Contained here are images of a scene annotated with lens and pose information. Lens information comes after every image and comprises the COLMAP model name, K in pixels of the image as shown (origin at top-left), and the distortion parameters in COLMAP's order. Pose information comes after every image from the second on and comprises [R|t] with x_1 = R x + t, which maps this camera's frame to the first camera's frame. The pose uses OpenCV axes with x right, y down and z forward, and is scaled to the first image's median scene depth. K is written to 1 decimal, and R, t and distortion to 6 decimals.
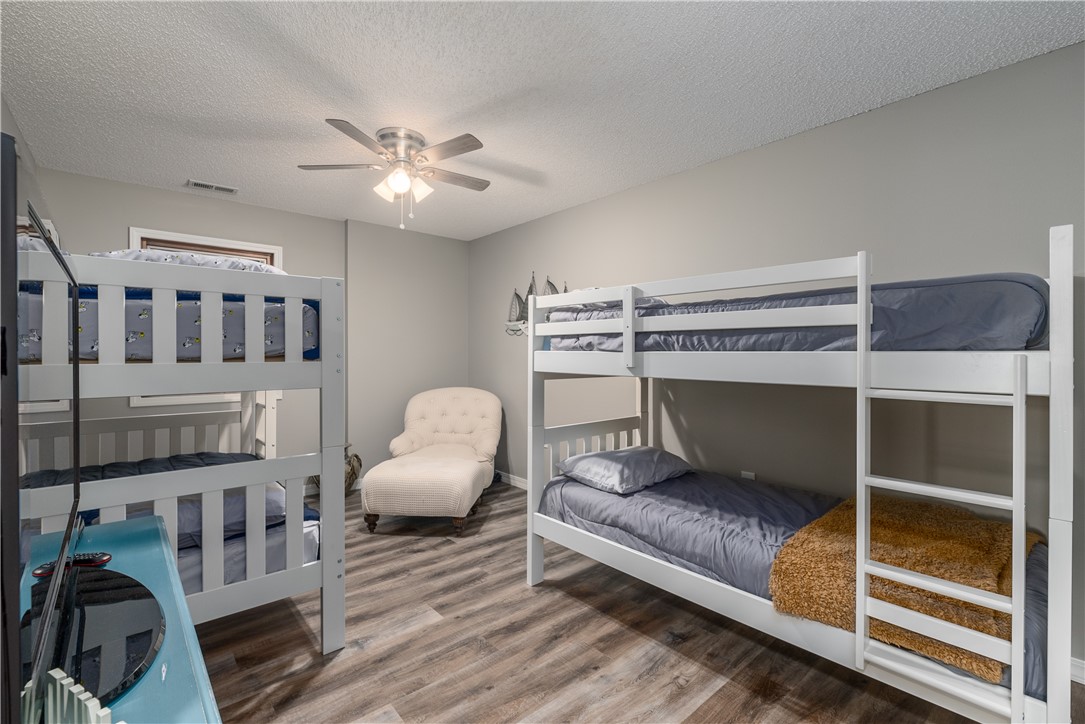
lens RADIAL K [[478.4, 0, 539.4], [0, 478.4, 360.6], [0, 0, 1]] dist [-0.003074, -0.000416]
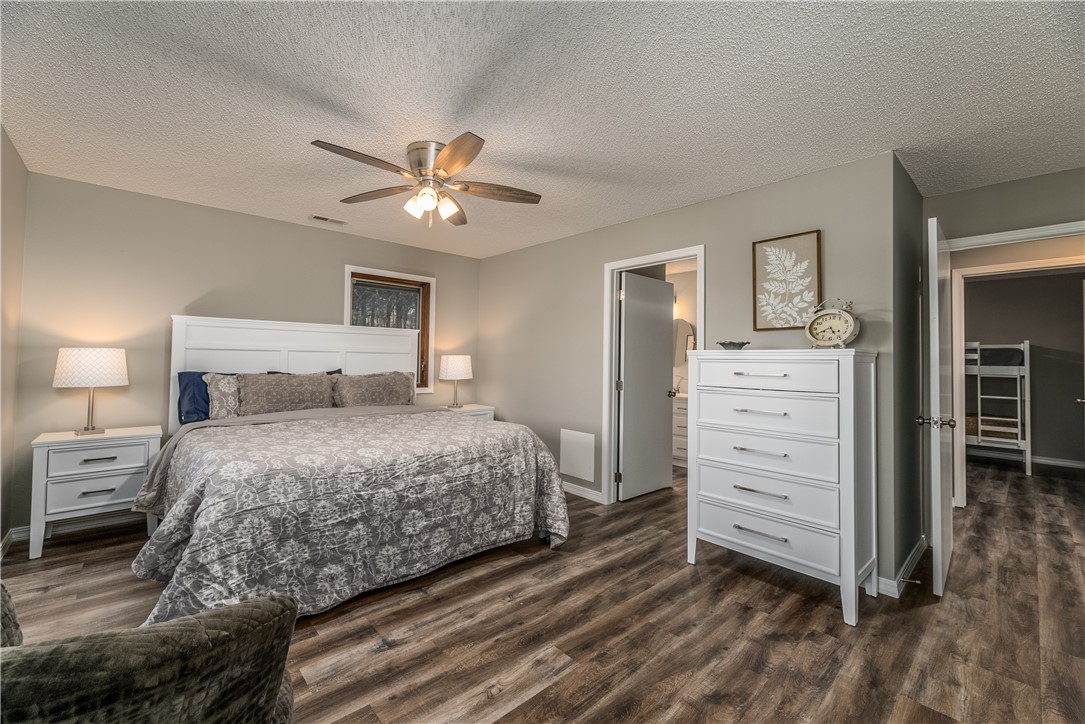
lens RADIAL K [[446.3, 0, 544.5], [0, 446.3, 355.2], [0, 0, 1]] dist [0.002591, 0.000027]
pose [[0.999816, 0.002834, 0.018952, -3.148866], [-0.002532, 0.999870, -0.015906, -0.037783], [-0.018995, 0.015855, 0.999694, -2.793735]]
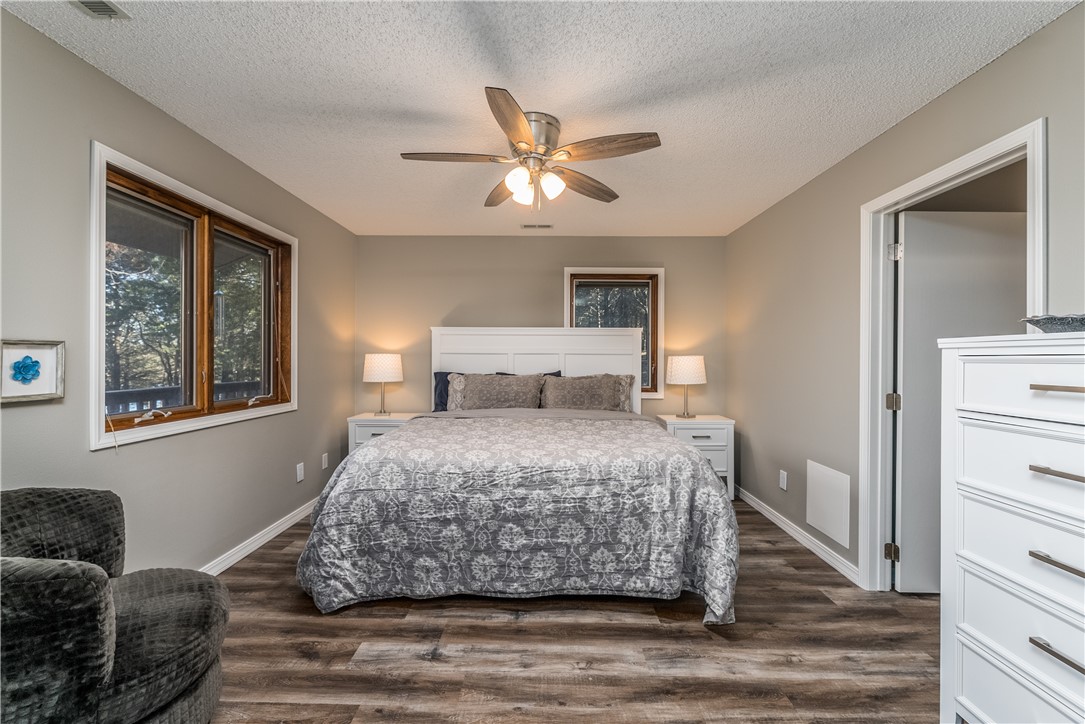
lens RADIAL K [[462.9, 0, 539.9], [0, 462.9, 363.8], [0, 0, 1]] dist [-0.000102, 0.000105]
pose [[0.742640, -0.000010, -0.669691, 2.789025], [-0.000853, 0.999999, -0.000961, -0.005954], [0.669690, 0.001285, 0.742639, 2.159367]]
